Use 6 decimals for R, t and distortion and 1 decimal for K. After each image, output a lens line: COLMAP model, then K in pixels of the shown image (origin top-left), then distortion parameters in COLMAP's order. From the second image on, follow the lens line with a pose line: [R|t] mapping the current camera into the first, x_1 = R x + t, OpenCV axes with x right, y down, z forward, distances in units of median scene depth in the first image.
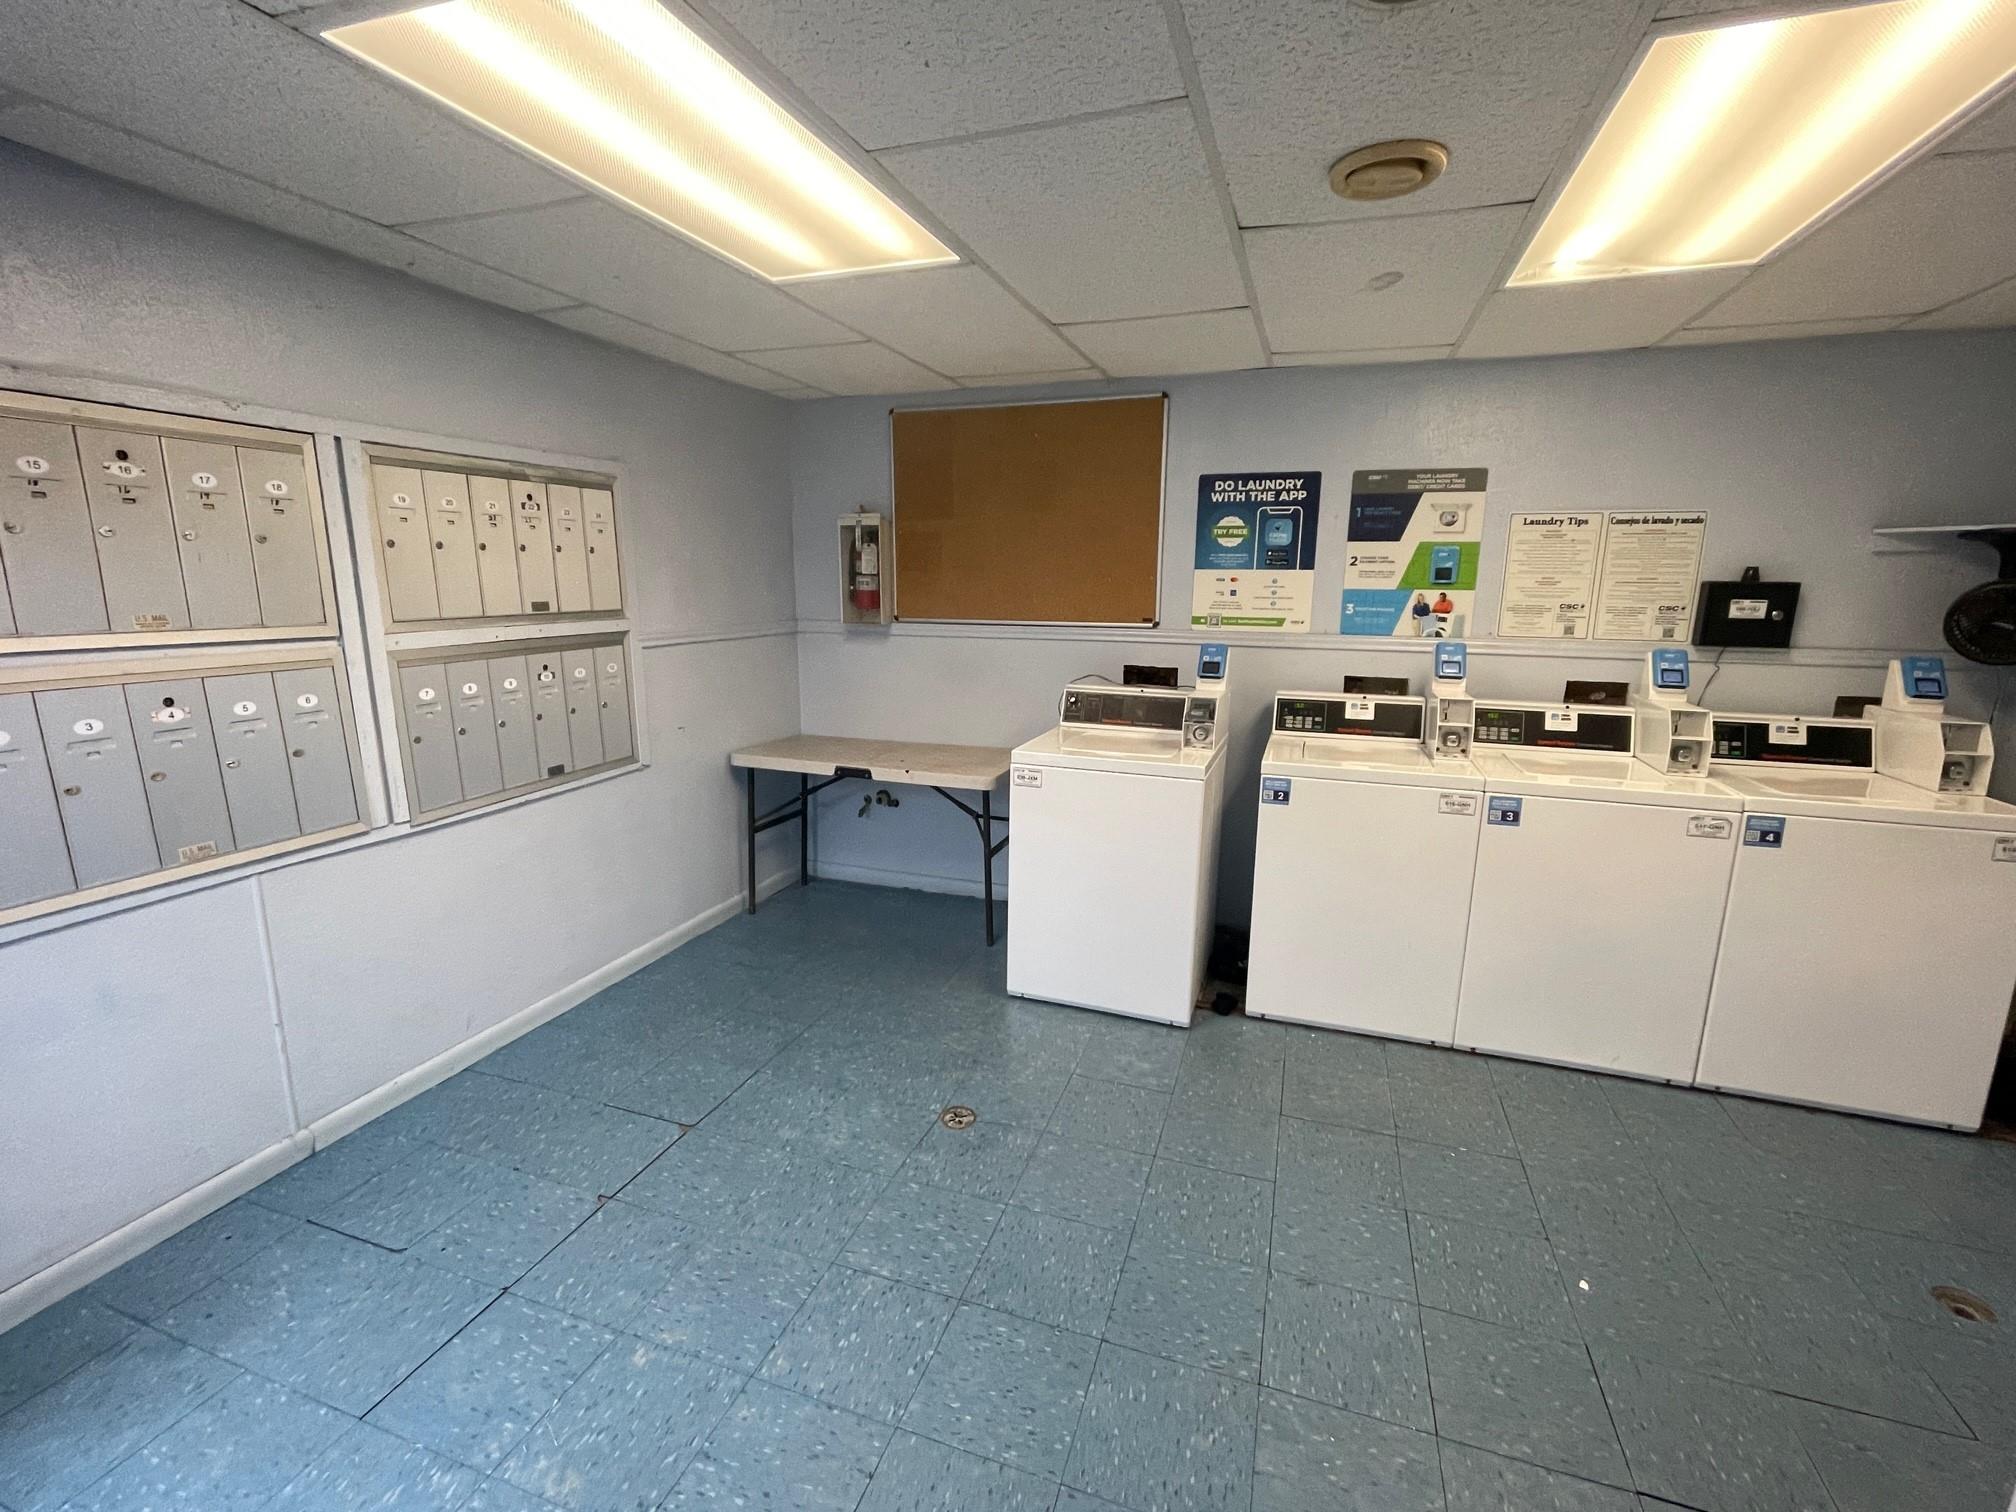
lens RADIAL K [[881.5, 0, 1008.3], [0, 881.5, 760.2], [0, 0, 1]] dist [0.016458, 0.001029]
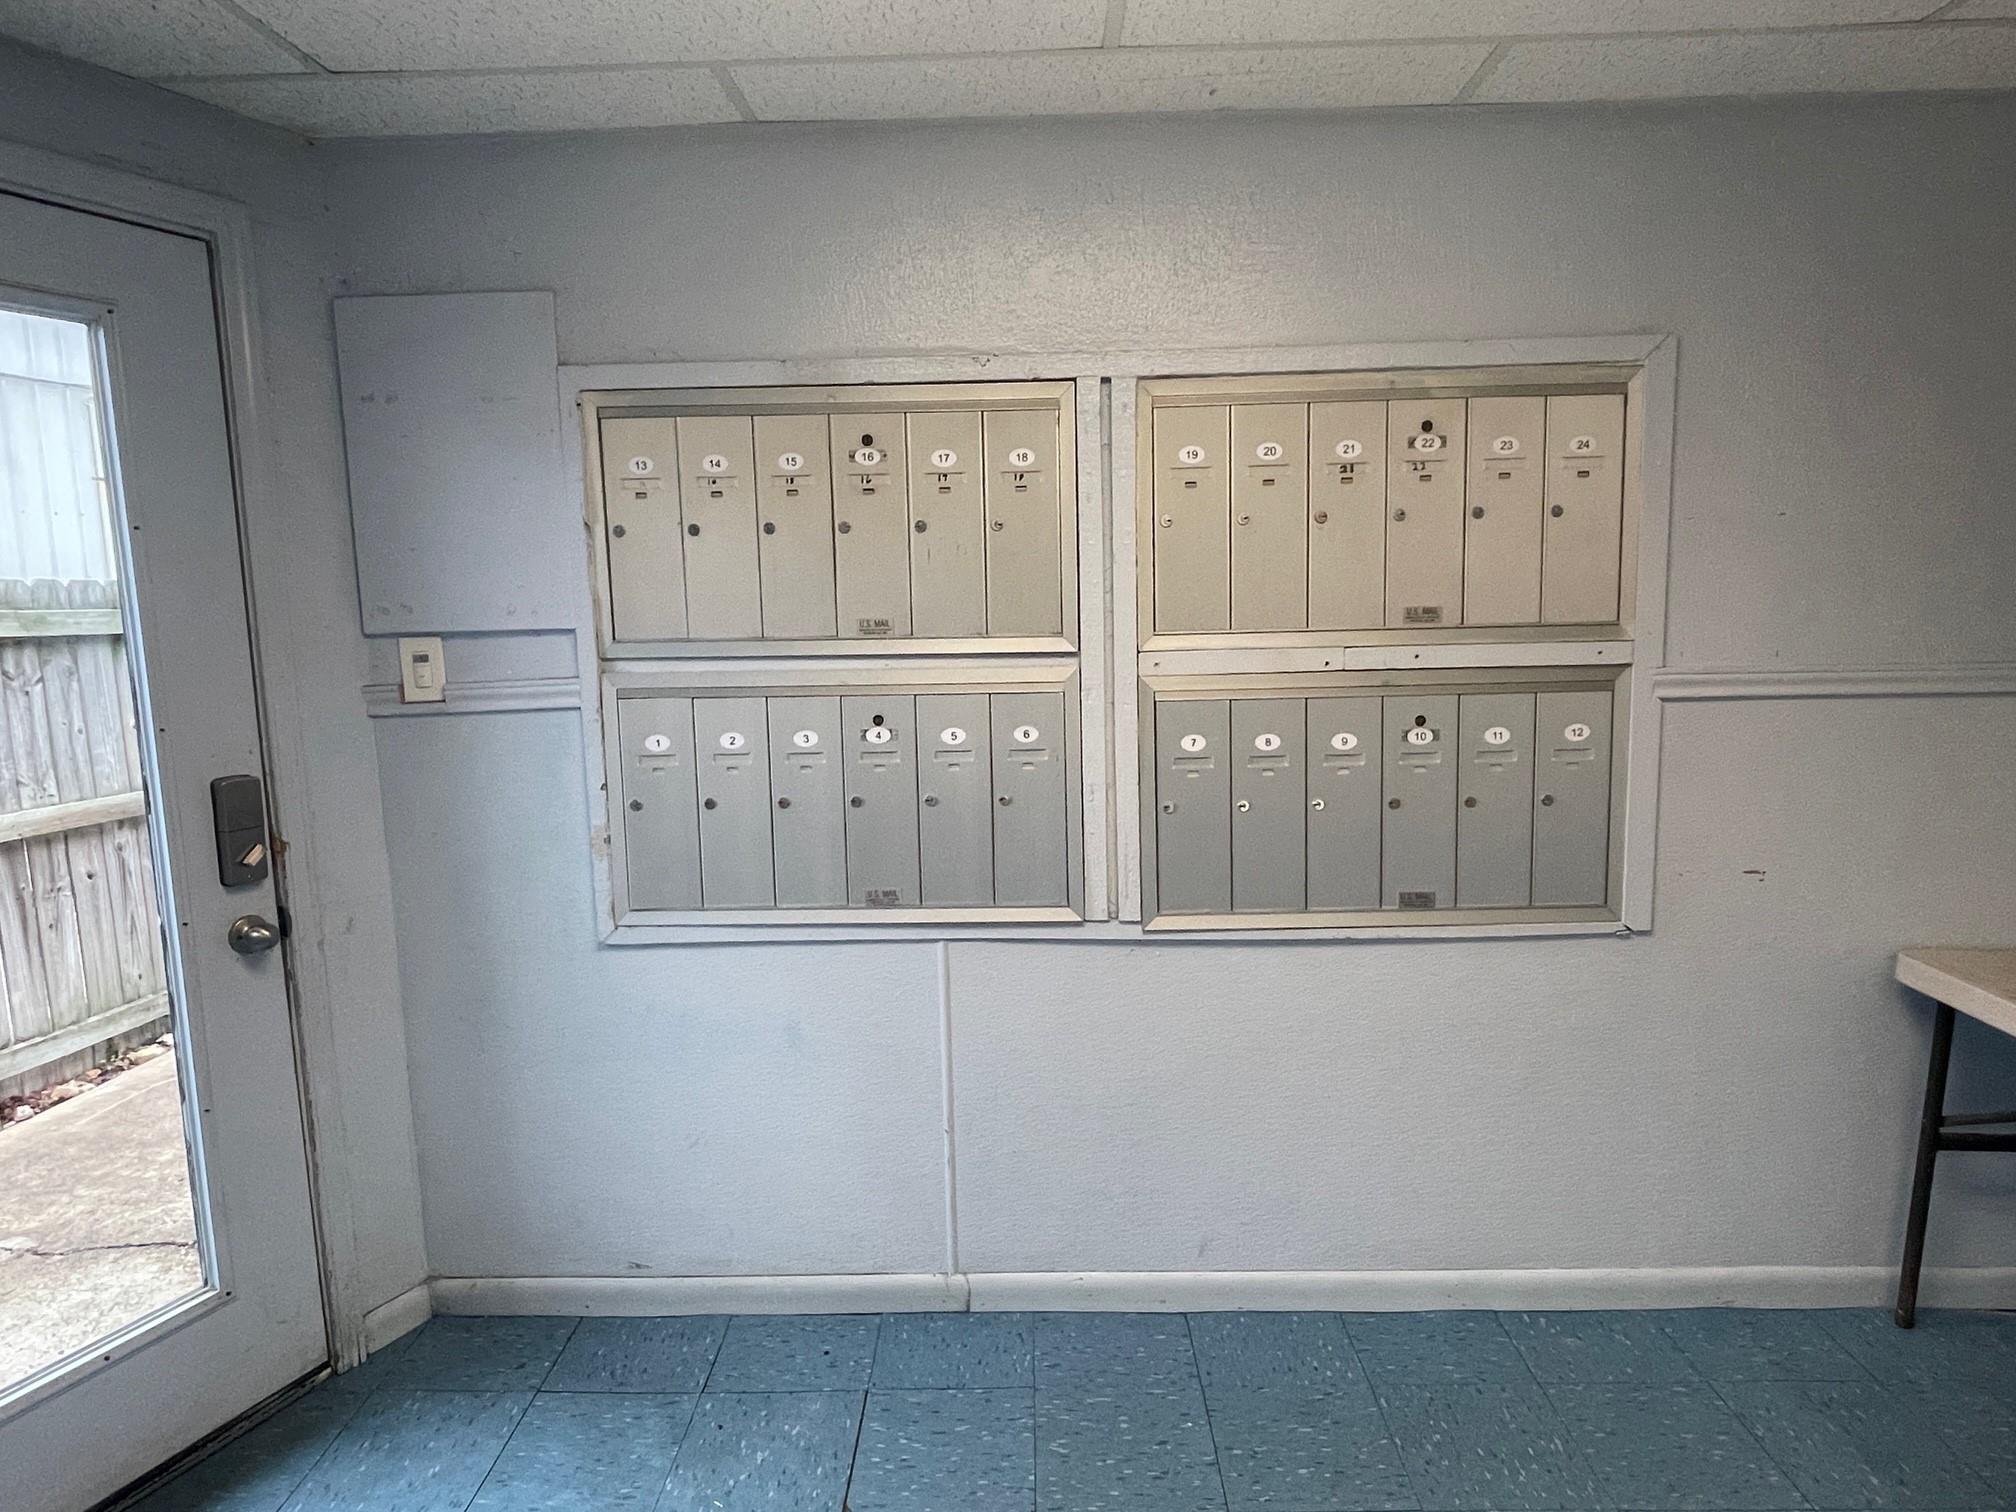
lens RADIAL K [[1275.7, 0, 1008.1], [0, 1275.7, 746.7], [0, 0, 1]] dist [0.006163, -0.005961]
pose [[0.314772, 0.123749, -0.941066, 0.199952], [-0.174037, 0.982180, 0.070943, -0.116053], [0.933075, 0.141450, 0.330700, 0.559389]]
